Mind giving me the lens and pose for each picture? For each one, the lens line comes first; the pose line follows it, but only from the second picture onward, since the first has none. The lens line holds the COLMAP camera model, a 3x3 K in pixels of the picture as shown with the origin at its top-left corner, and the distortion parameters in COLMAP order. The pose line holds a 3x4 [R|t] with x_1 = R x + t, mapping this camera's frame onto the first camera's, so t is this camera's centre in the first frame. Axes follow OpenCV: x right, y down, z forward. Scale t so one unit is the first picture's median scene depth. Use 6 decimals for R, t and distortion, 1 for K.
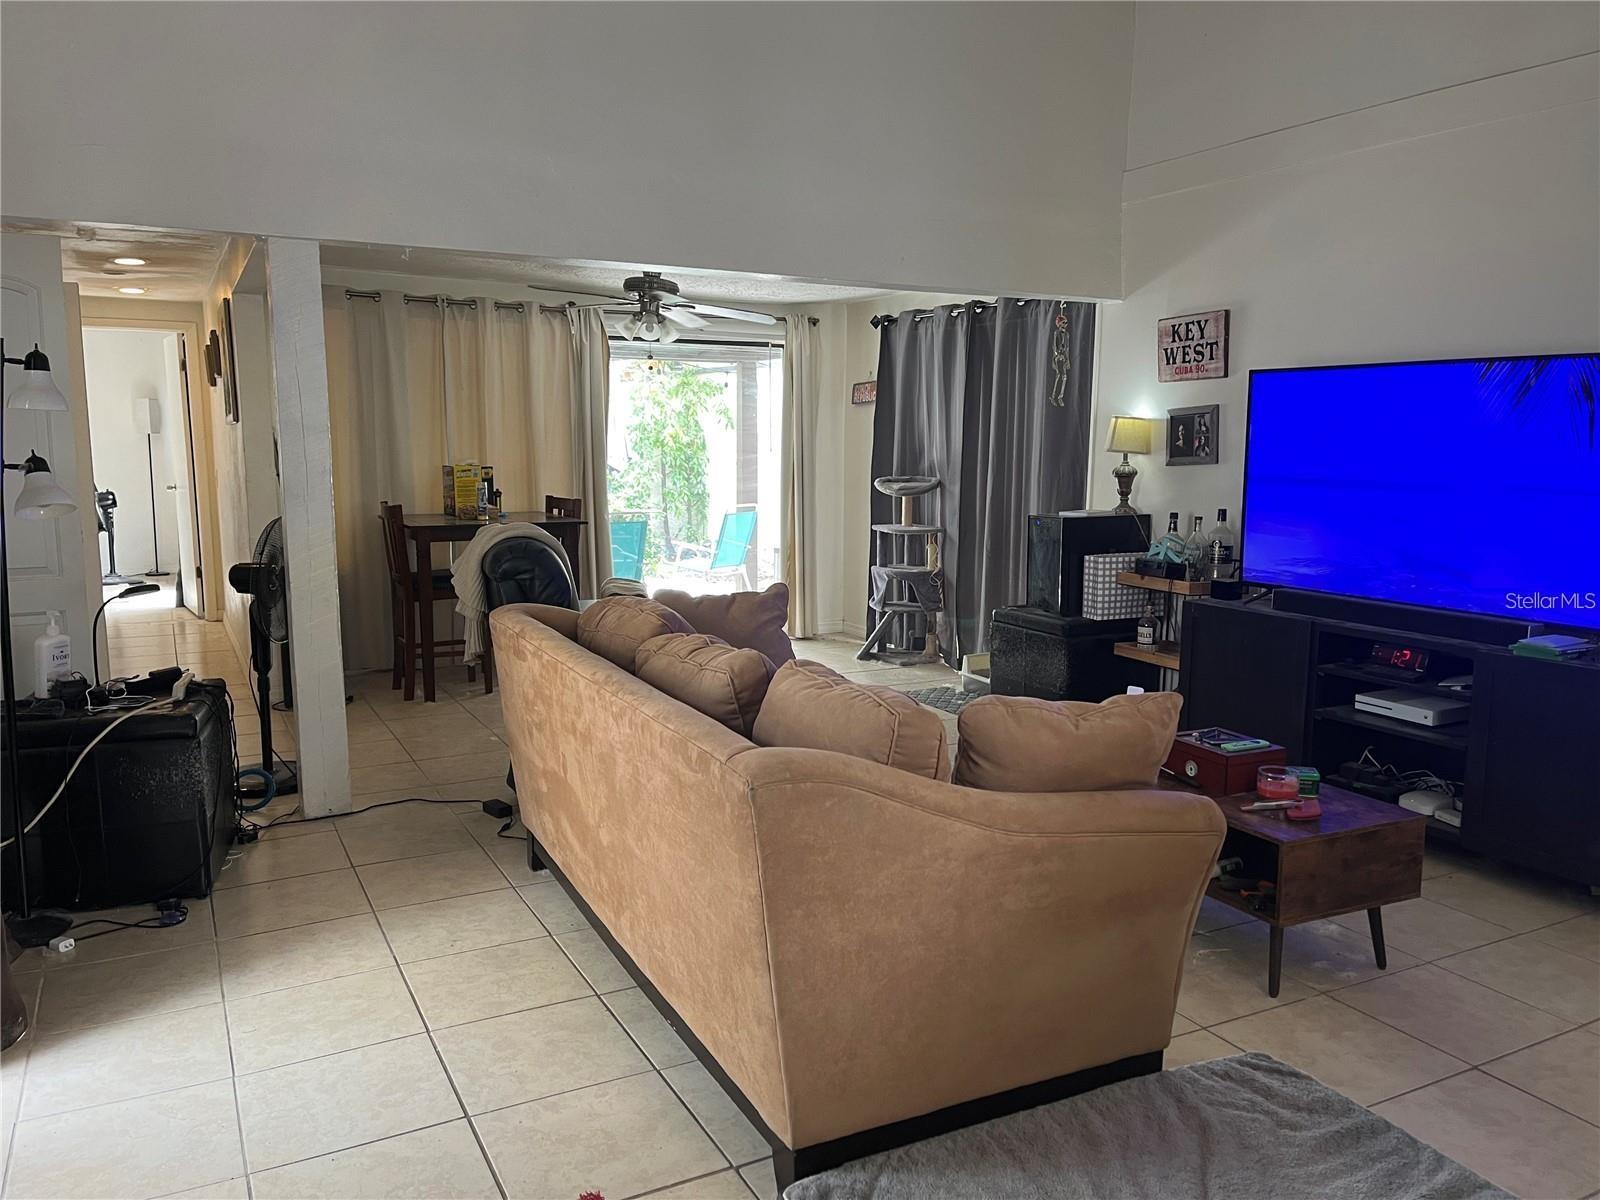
lens RADIAL K [[1203.2, 0, 799.7], [0, 1203.2, 601.9], [0, 0, 1]] dist [0.002260, 0.000736]
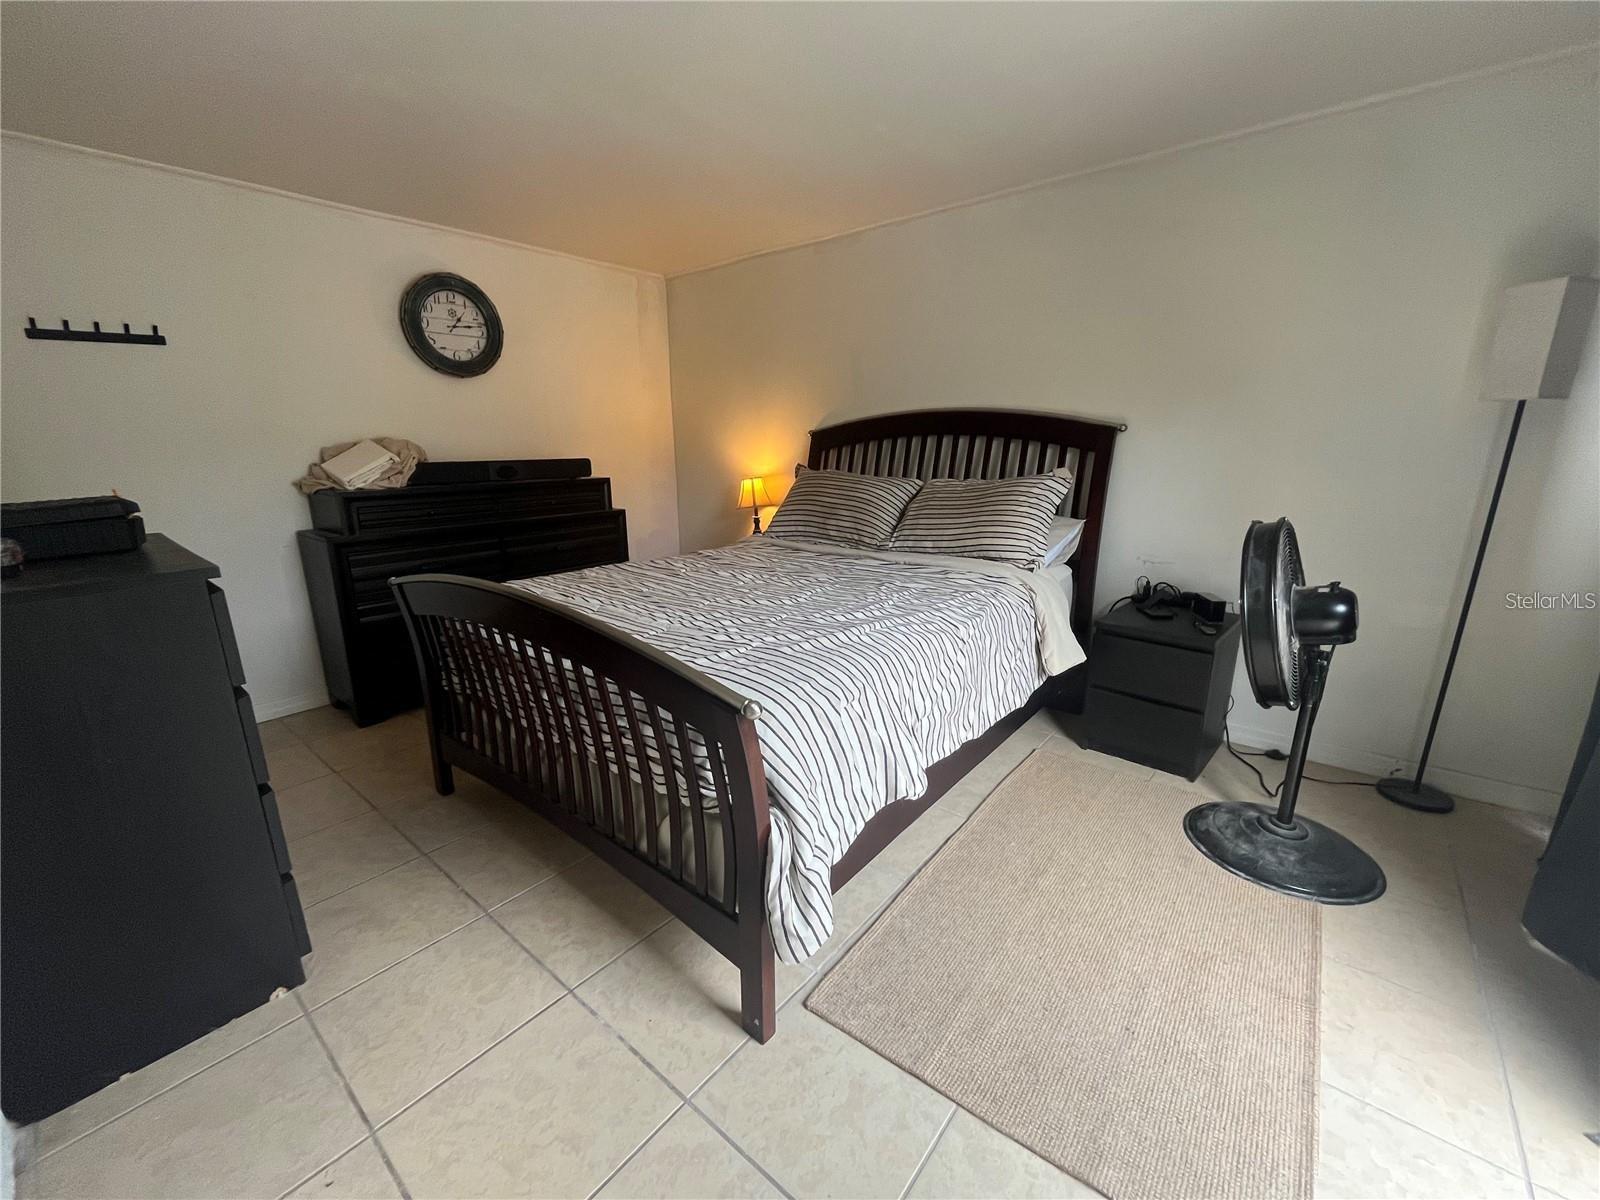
lens RADIAL K [[646.3, 0, 800.8], [0, 646.3, 600.7], [0, 0, 1]] dist [-0.000003, -0.000002]
pose [[0.381517, 0.232957, -0.894526, -0.473515], [-0.126921, 0.971759, 0.198938, -0.105070], [0.915607, 0.037636, 0.400309, 0.799608]]
